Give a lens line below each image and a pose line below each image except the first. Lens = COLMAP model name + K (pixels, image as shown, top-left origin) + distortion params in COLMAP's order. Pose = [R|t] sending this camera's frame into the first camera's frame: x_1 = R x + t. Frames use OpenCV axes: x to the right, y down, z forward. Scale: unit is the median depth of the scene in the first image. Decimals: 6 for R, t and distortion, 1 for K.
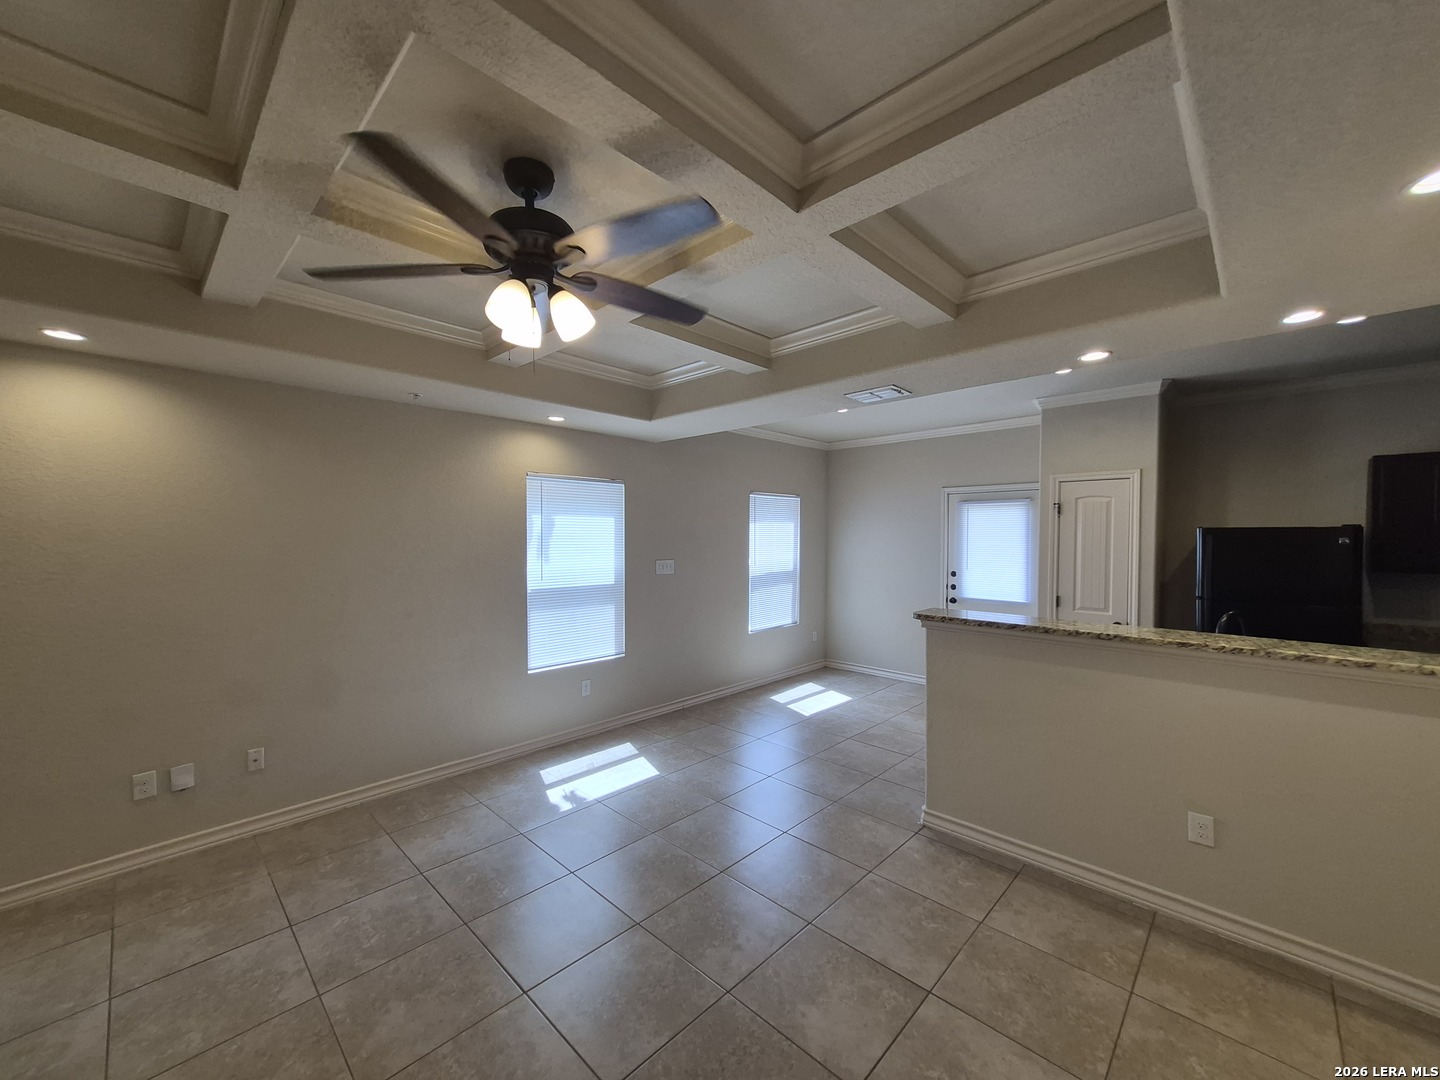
lens RADIAL K [[566.6, 0, 703.1], [0, 566.6, 547.6], [0, 0, 1]] dist [0.003477, 0.000817]
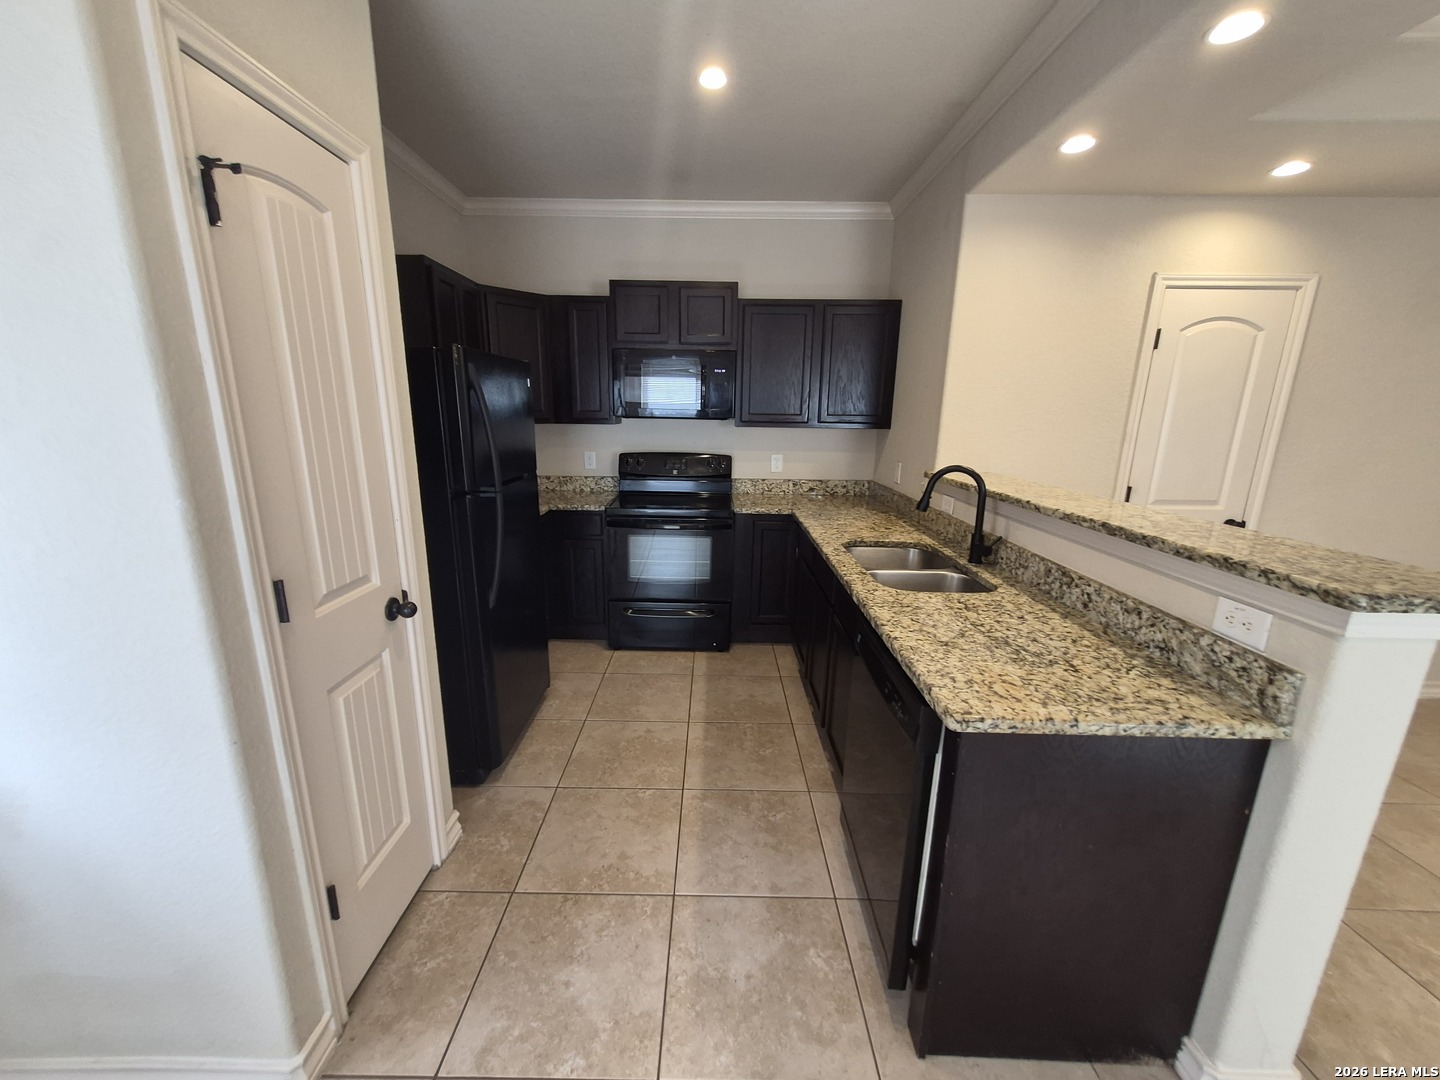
lens RADIAL K [[566.6, 0, 708.7], [0, 566.6, 549.3], [0, 0, 1]] dist [0.003477, 0.000817]
pose [[-0.695893, -0.177777, 0.695793, 0.337408], [0.004847, 0.967690, 0.252095, 0.009820], [-0.718129, 0.178804, -0.672547, 1.087916]]
